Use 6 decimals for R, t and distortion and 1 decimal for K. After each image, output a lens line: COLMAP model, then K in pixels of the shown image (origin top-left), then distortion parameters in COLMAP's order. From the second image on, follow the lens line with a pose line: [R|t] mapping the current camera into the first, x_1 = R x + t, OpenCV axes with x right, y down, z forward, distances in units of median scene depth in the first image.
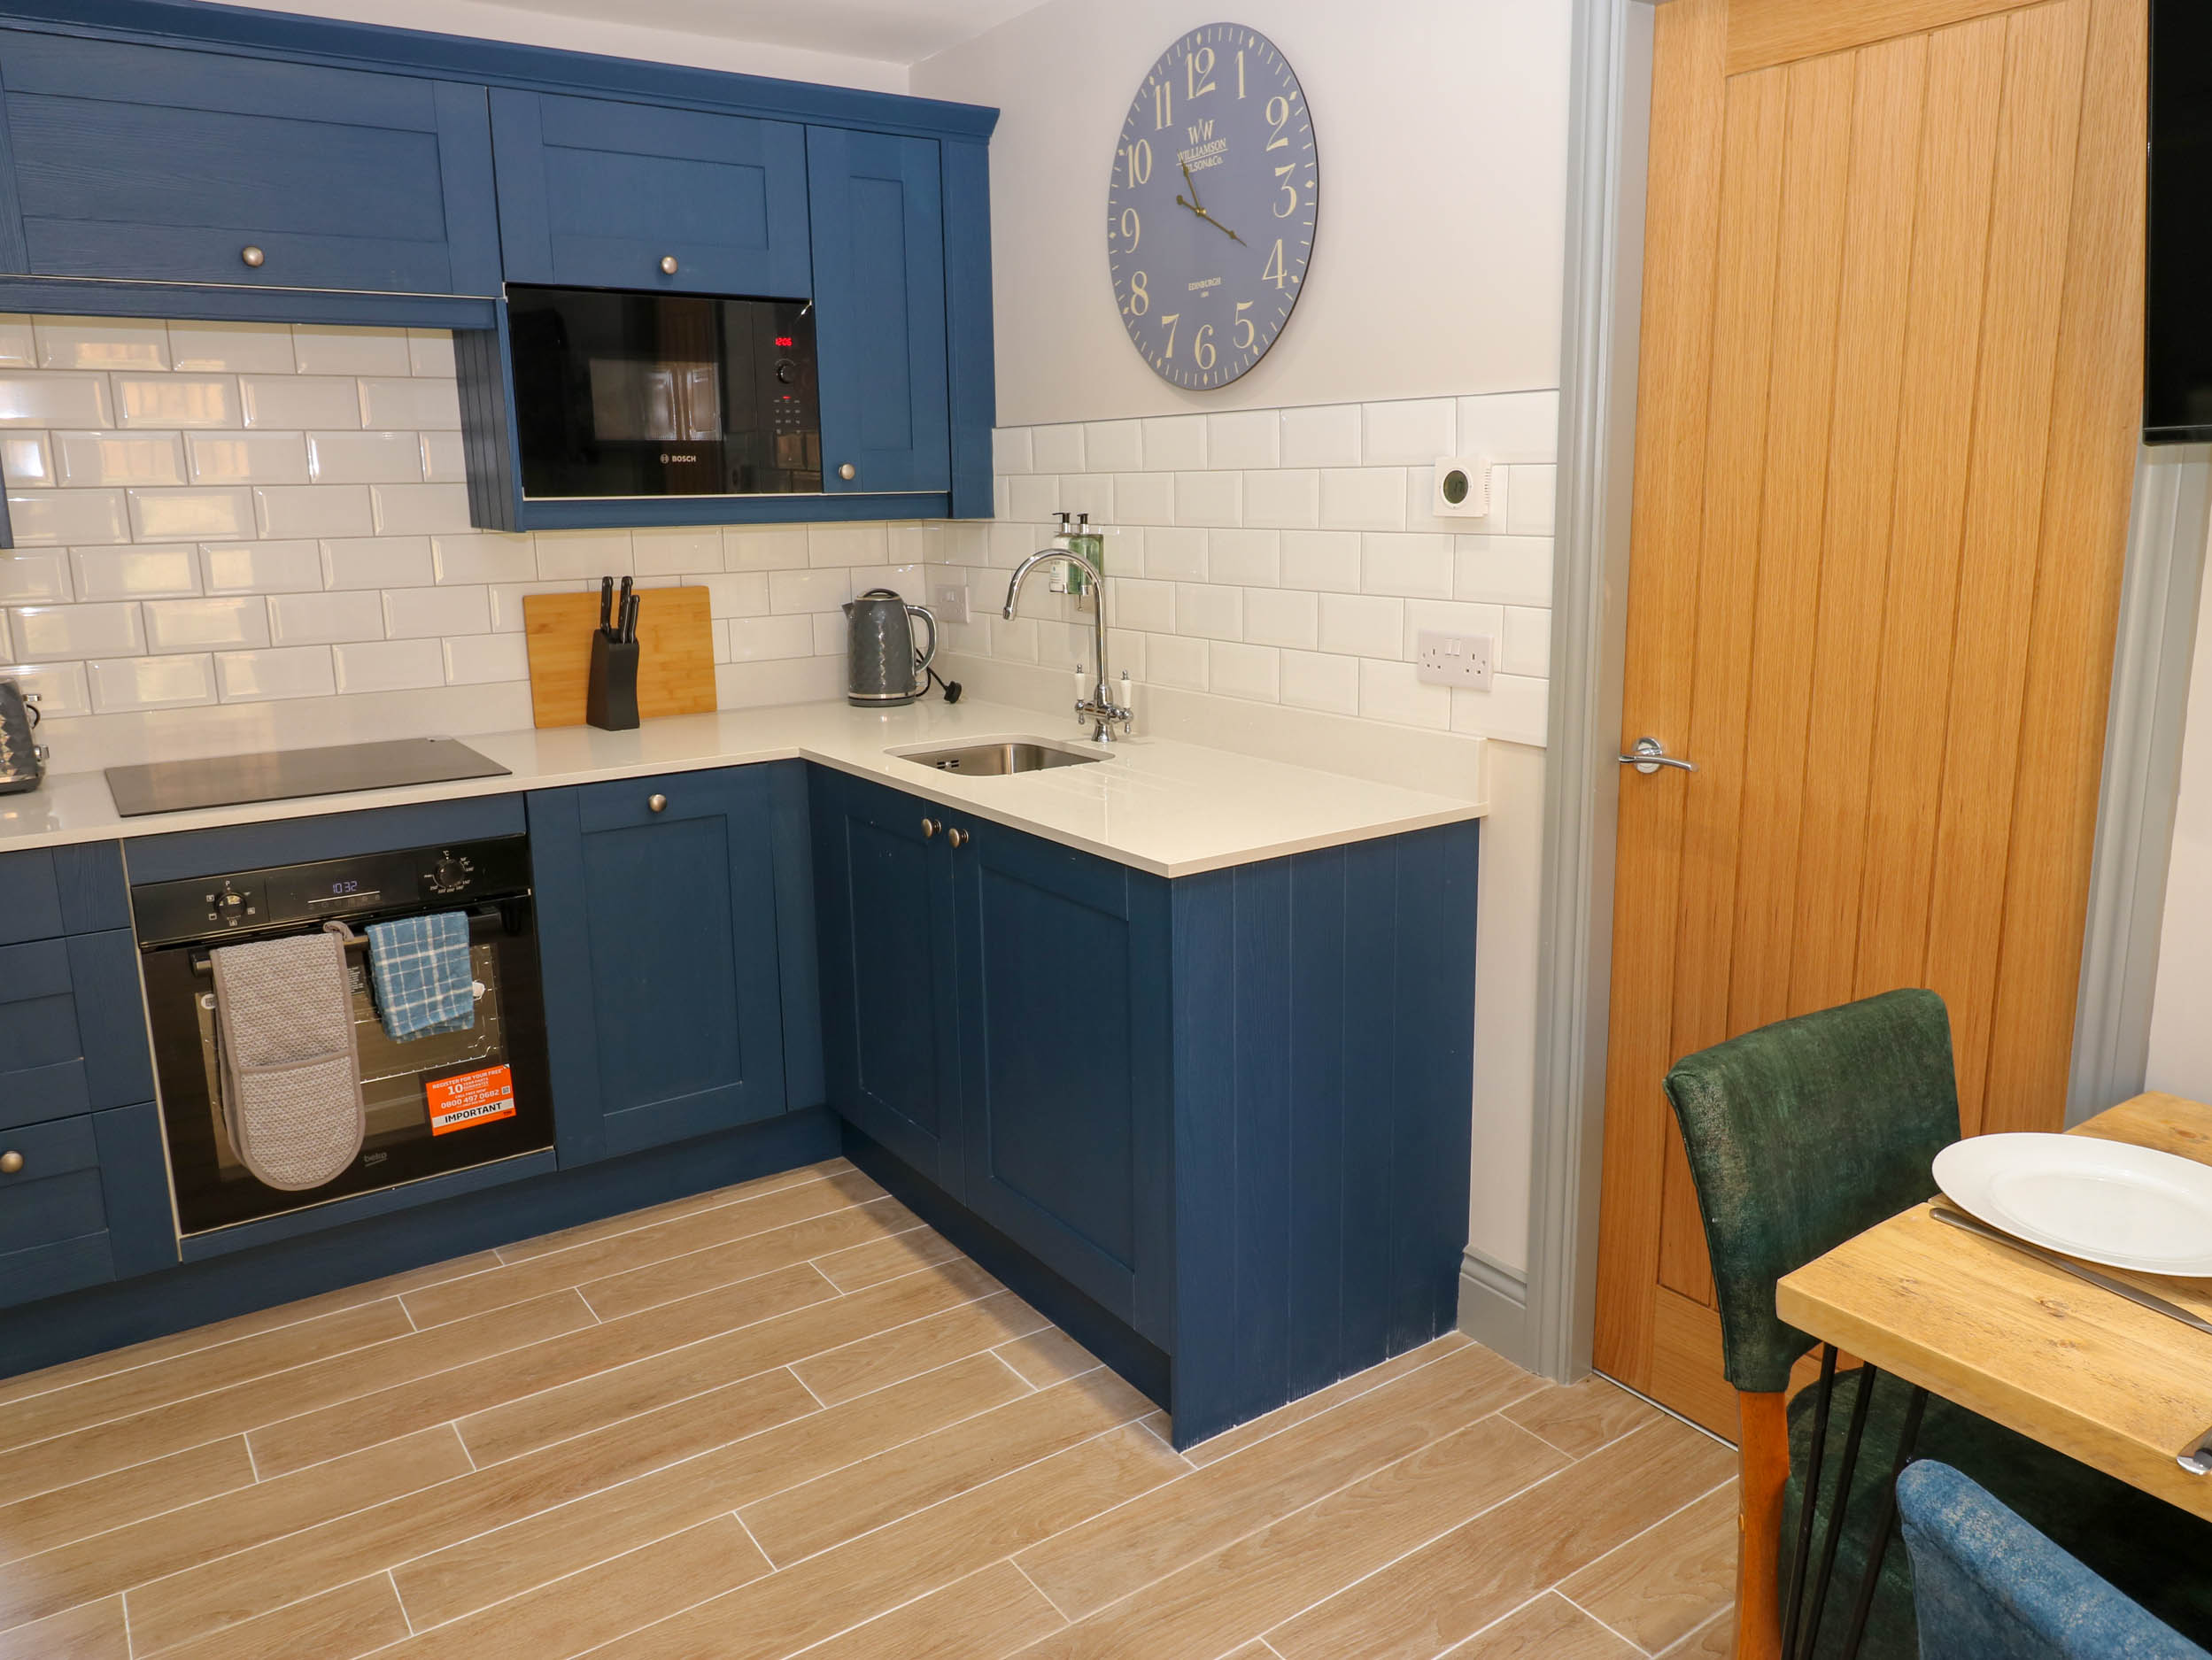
lens RADIAL K [[1570.9, 0, 1132.3], [0, 1570.9, 798.5], [0, 0, 1]] dist [0.011989, -0.010840]
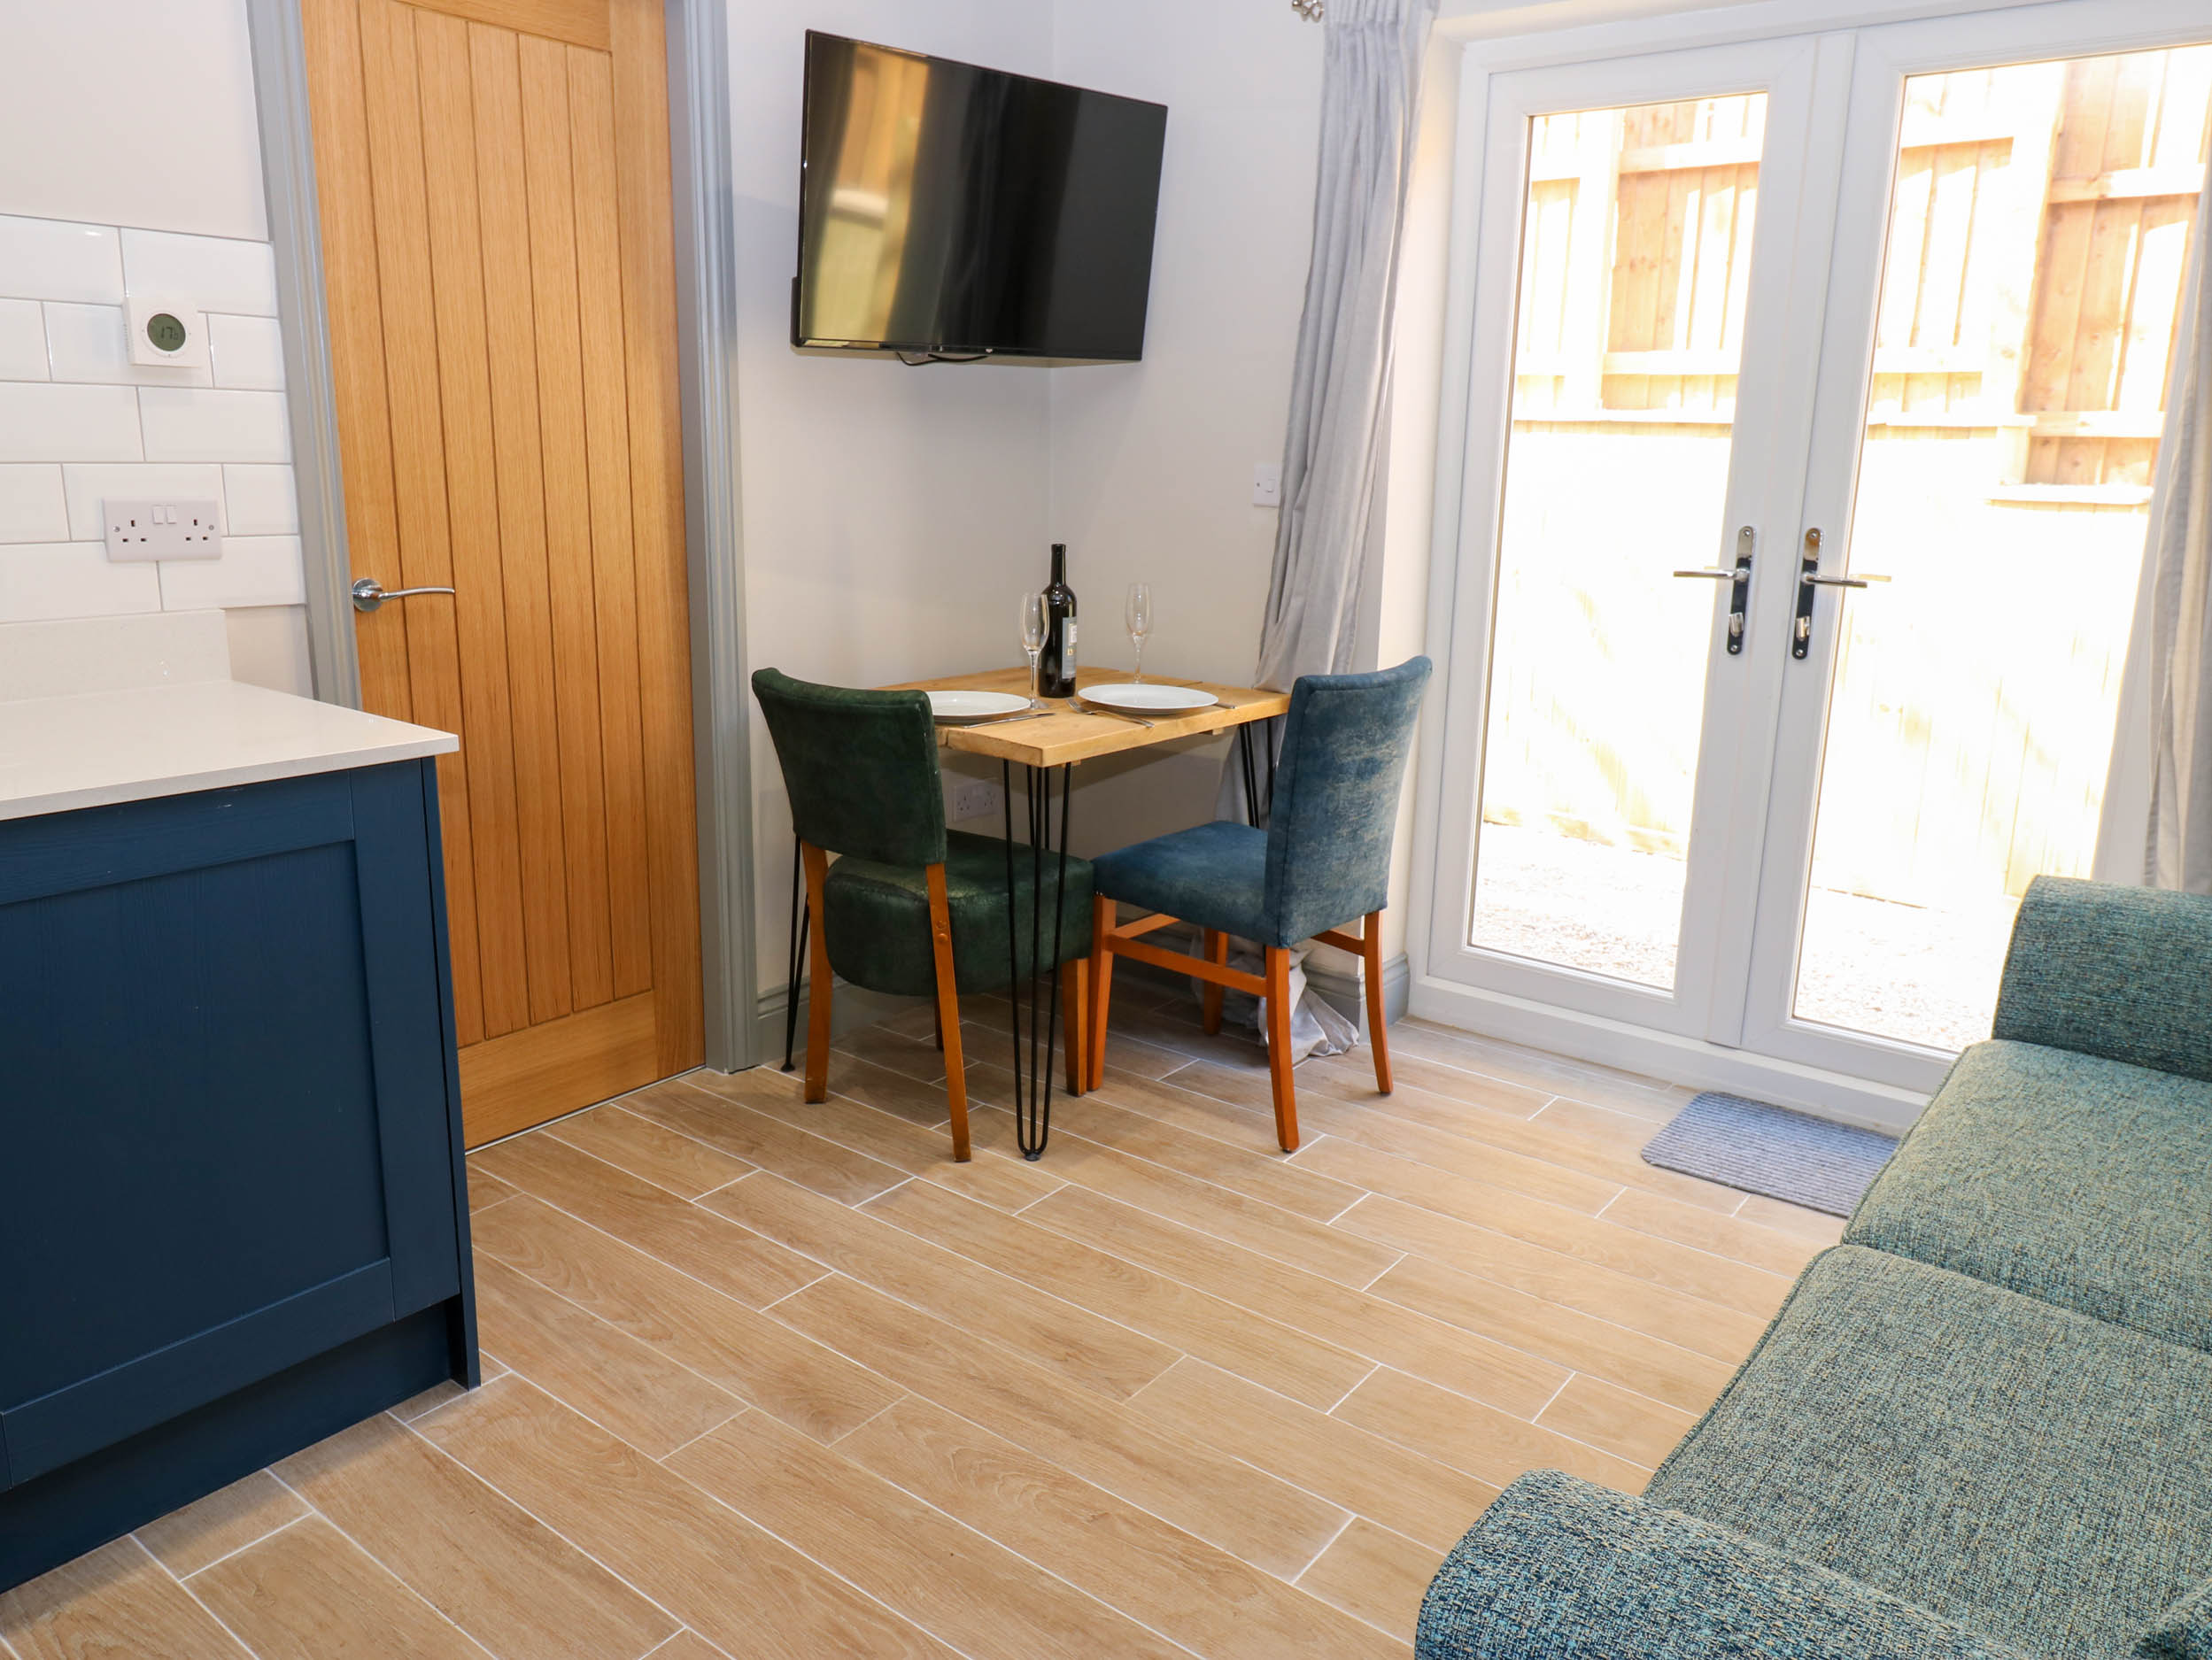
lens RADIAL K [[1570.9, 0, 1103.3], [0, 1570.9, 794.5], [0, 0, 1]] dist [0.011989, -0.010840]
pose [[-0.287667, -0.202682, 0.936038, -0.863365], [0.174741, 0.949838, 0.259372, -0.088474], [-0.941655, 0.238177, -0.237820, 0.787283]]
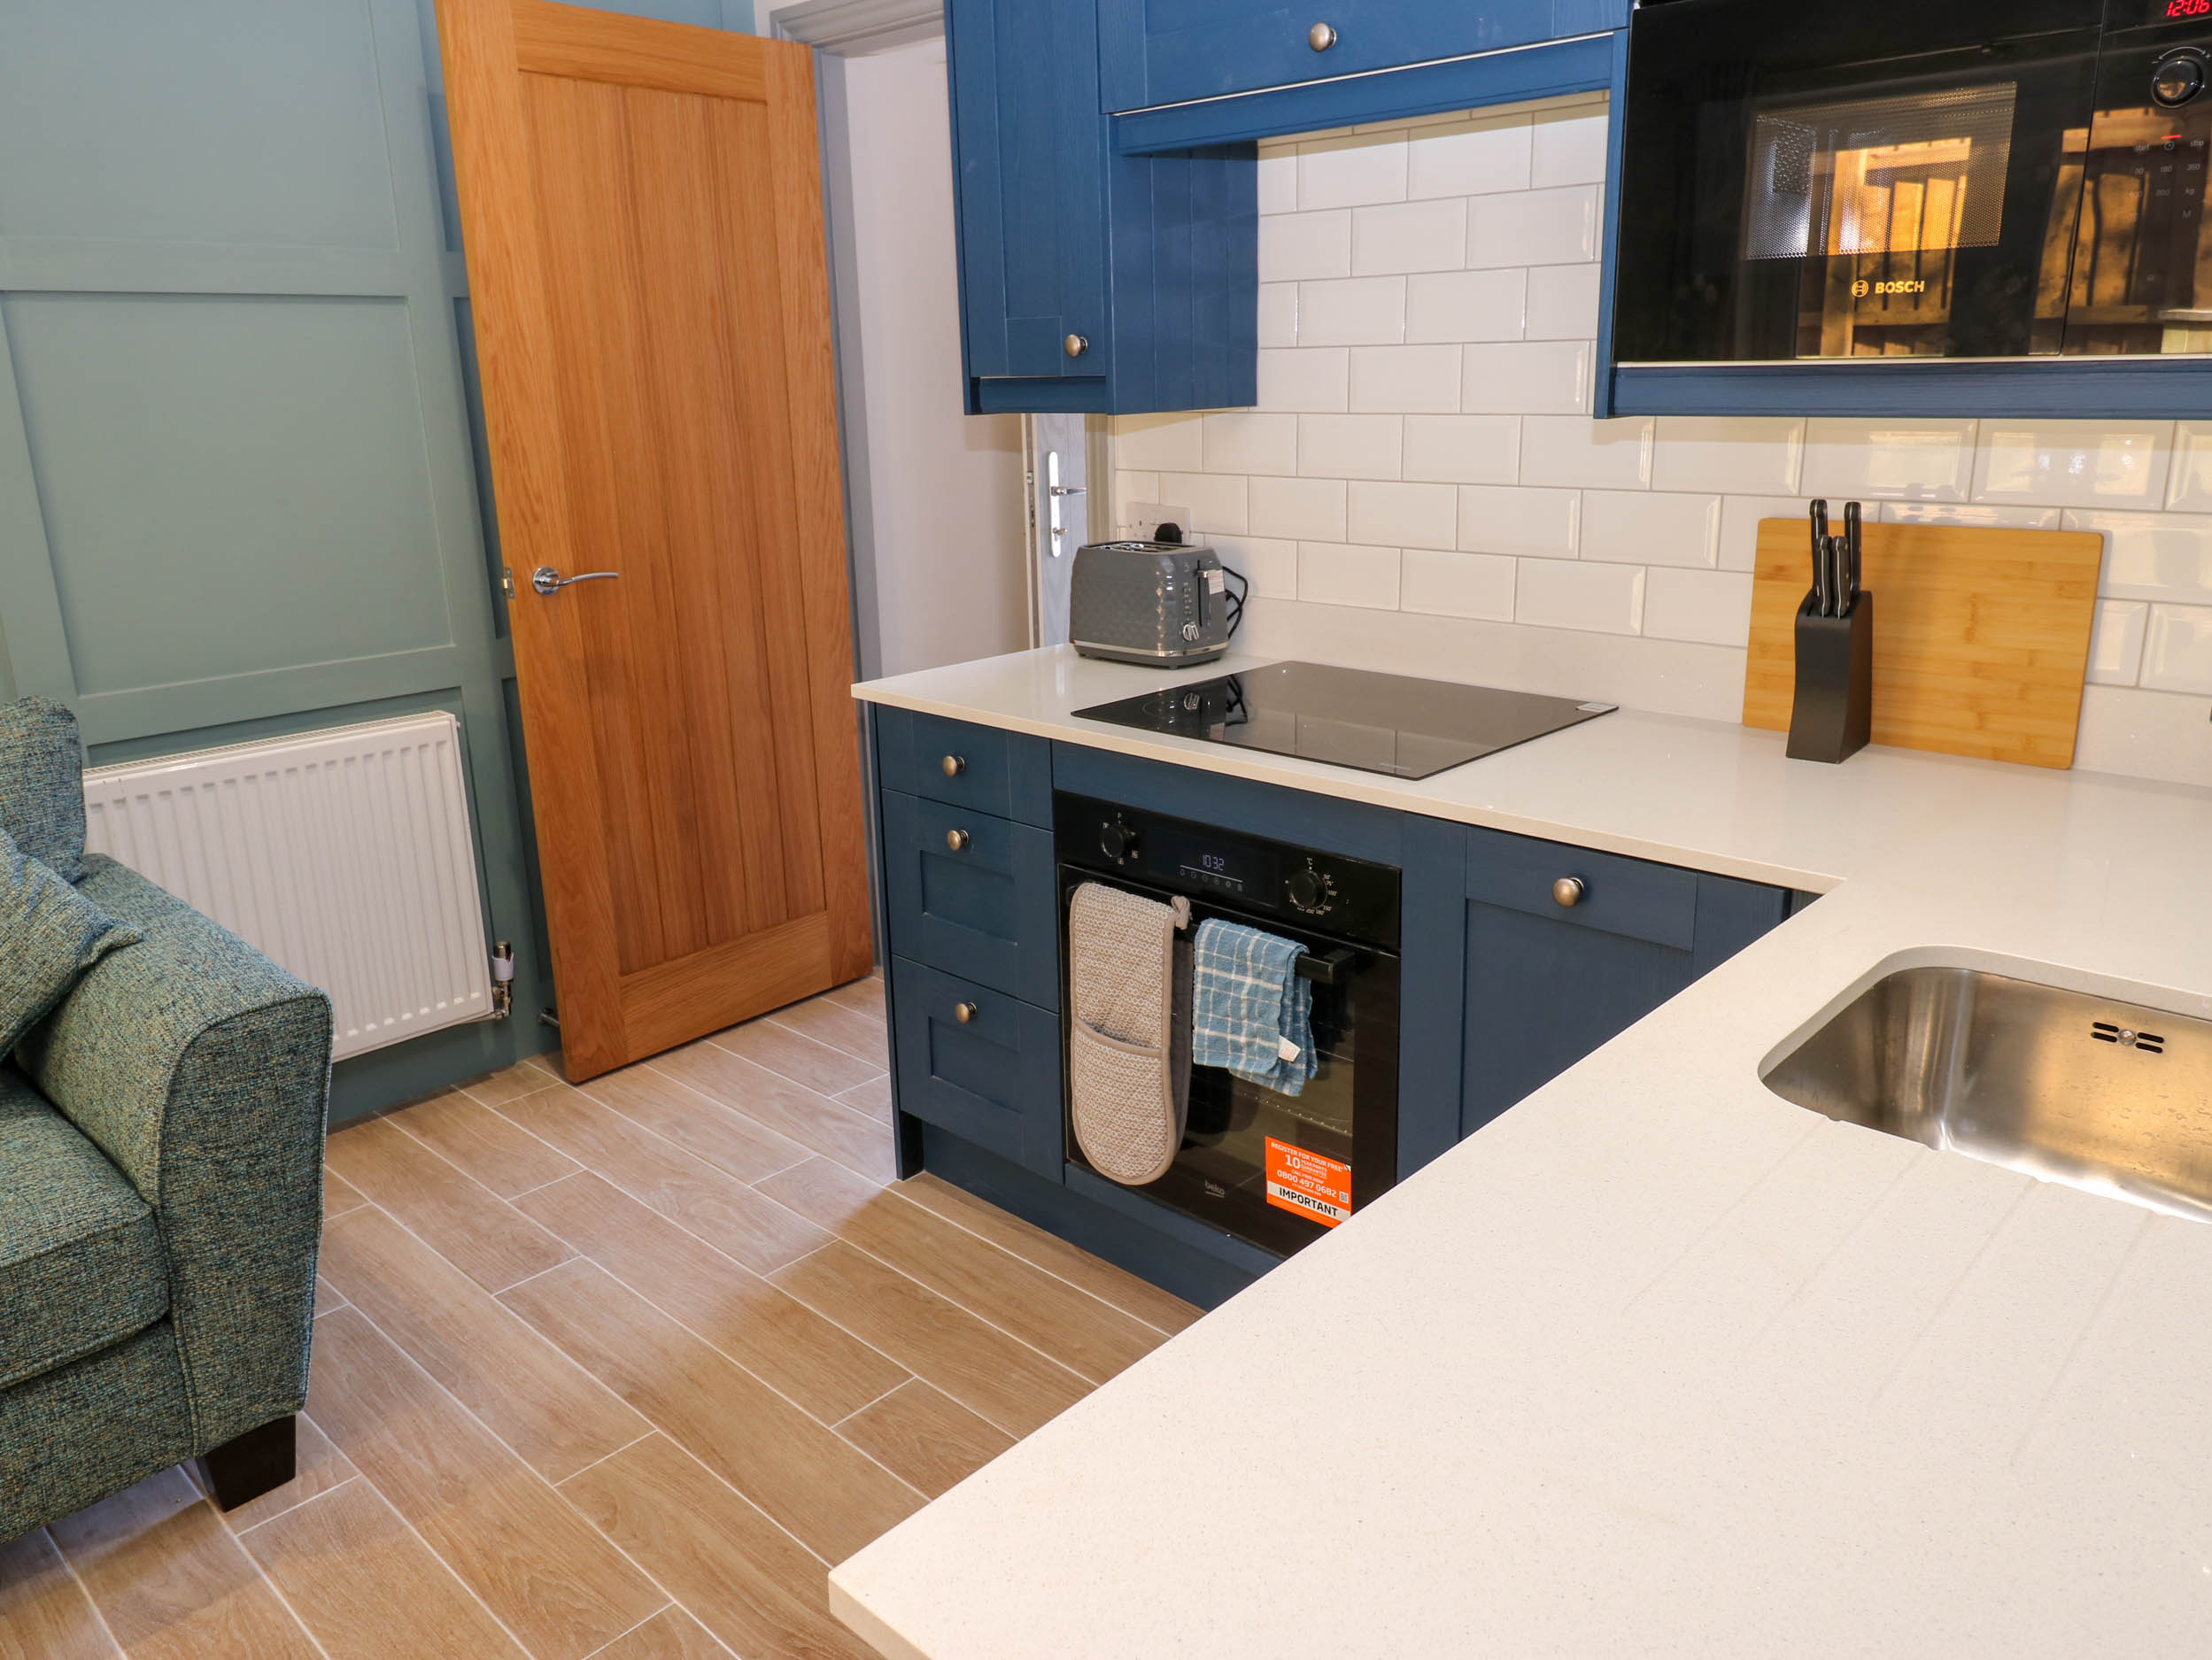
lens RADIAL K [[1570.9, 0, 1116.2], [0, 1570.9, 789.3], [0, 0, 1]] dist [0.011989, -0.010840]
pose [[0.206997, 0.263256, -0.942257, 0.286595], [-0.180119, 0.956908, 0.227780, -0.189436], [0.961618, 0.122569, 0.245495, 0.948602]]
